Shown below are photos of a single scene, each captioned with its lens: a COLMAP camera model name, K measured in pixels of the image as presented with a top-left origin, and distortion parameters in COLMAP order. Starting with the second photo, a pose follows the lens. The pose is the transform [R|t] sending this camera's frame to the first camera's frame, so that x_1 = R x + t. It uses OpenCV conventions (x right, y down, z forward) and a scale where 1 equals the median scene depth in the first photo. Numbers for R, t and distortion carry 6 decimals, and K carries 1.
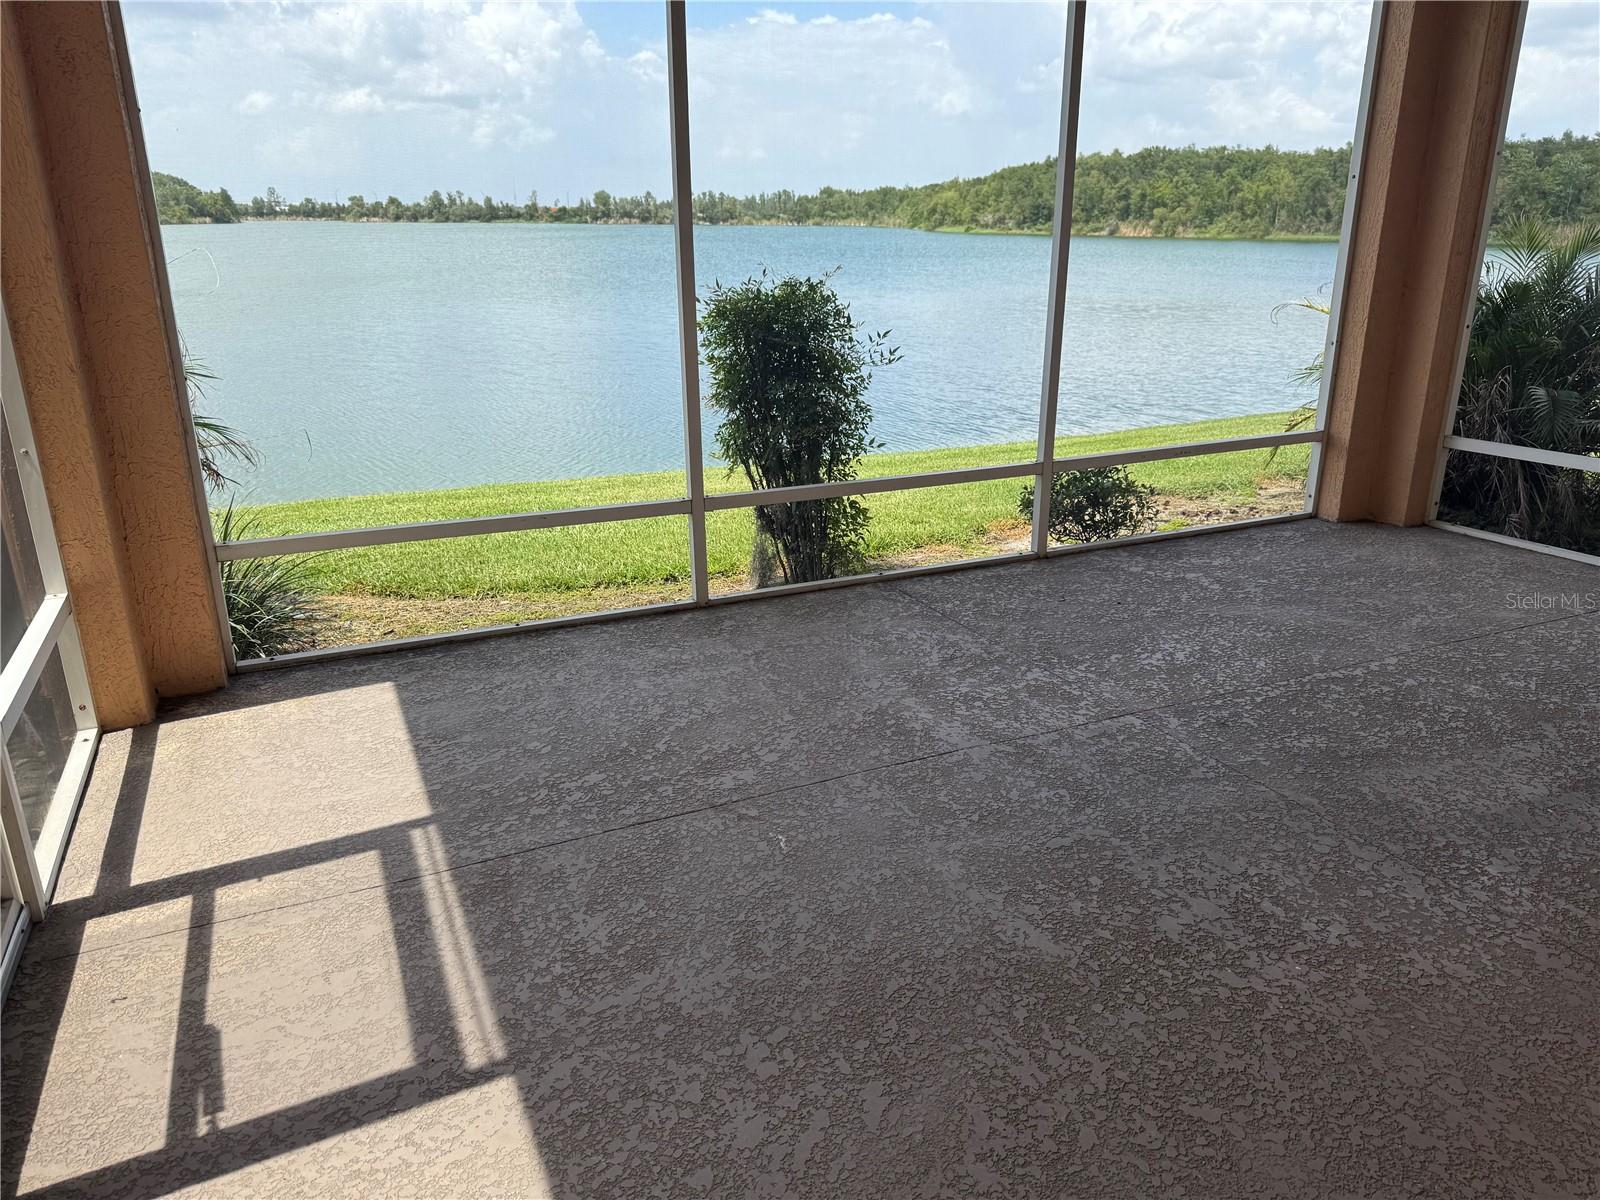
lens RADIAL K [[1128.4, 0, 797.9], [0, 1128.4, 623.5], [0, 0, 1]] dist [0.066542, -0.062721]
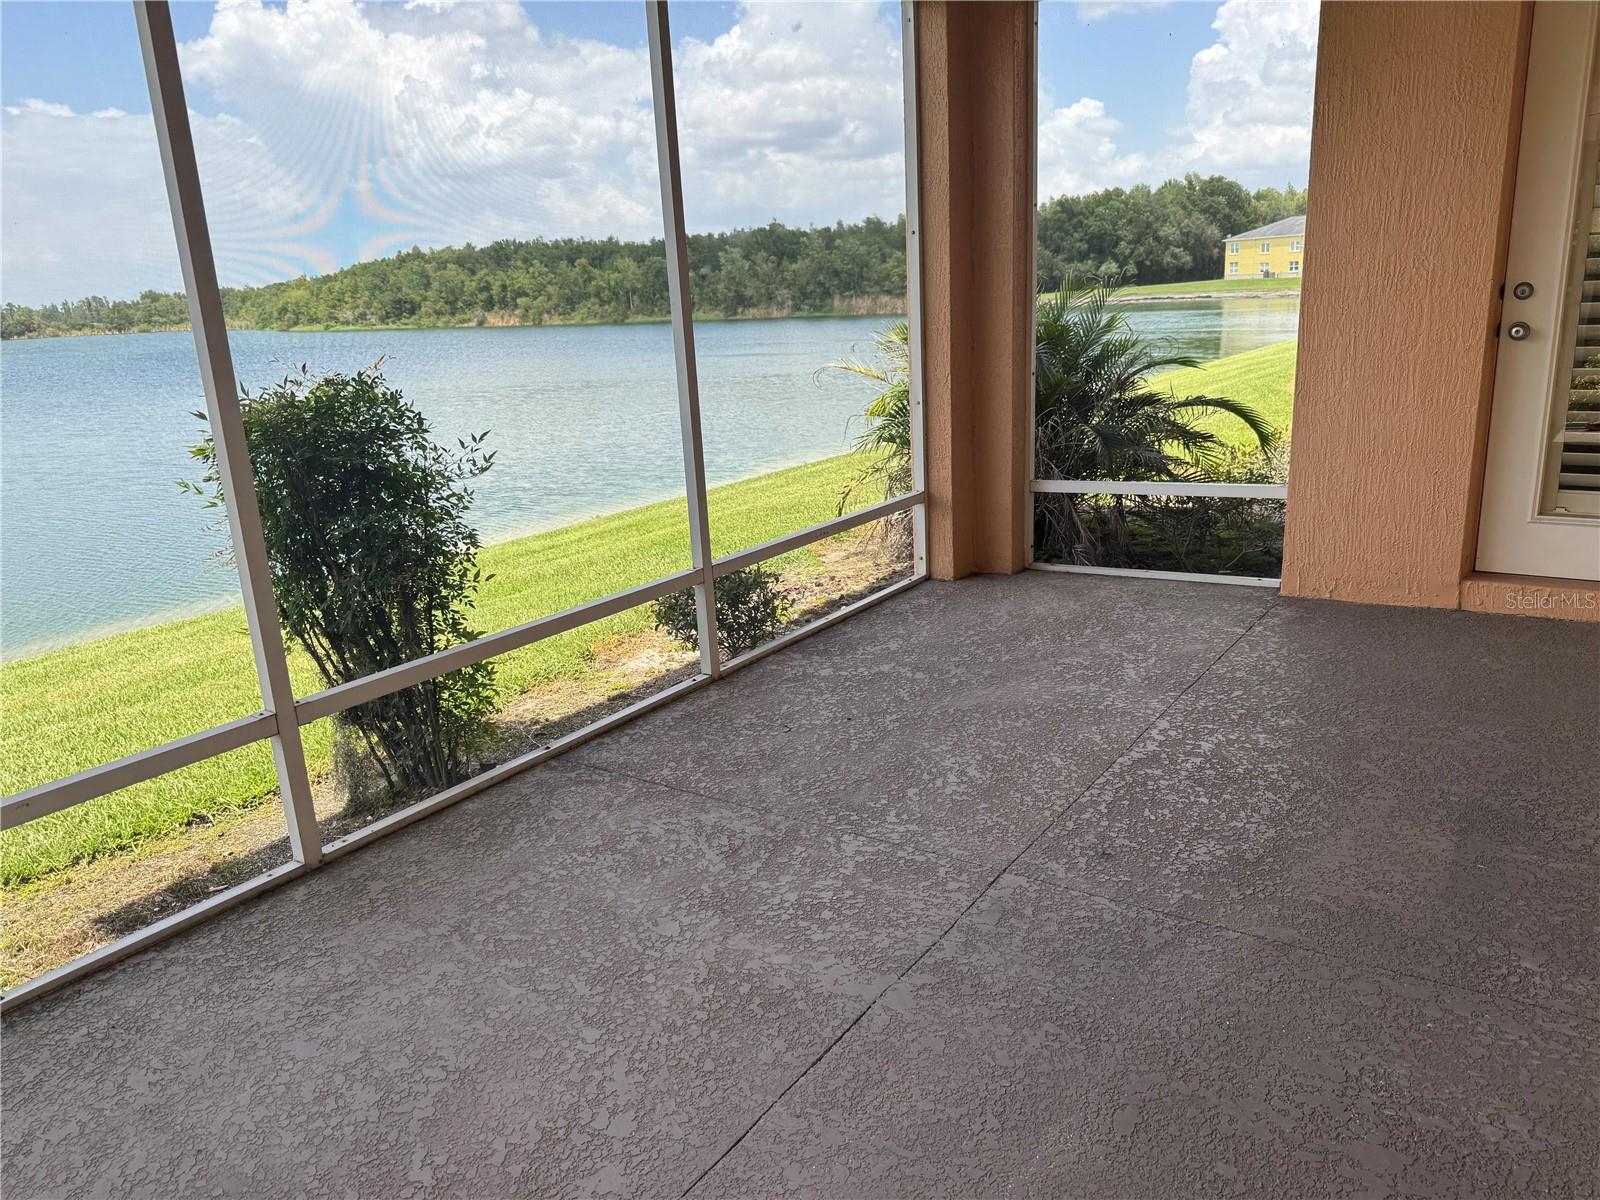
lens RADIAL K [[1156.5, 0, 800.0], [0, 1156.5, 600.0], [0, 0, 1]] dist [0.062740, -0.072915]
pose [[0.868128, -0.171756, 0.465676, -0.119220], [0.215947, 0.975467, -0.042791, -0.069625], [-0.446902, 0.137710, 0.883920, 0.234108]]
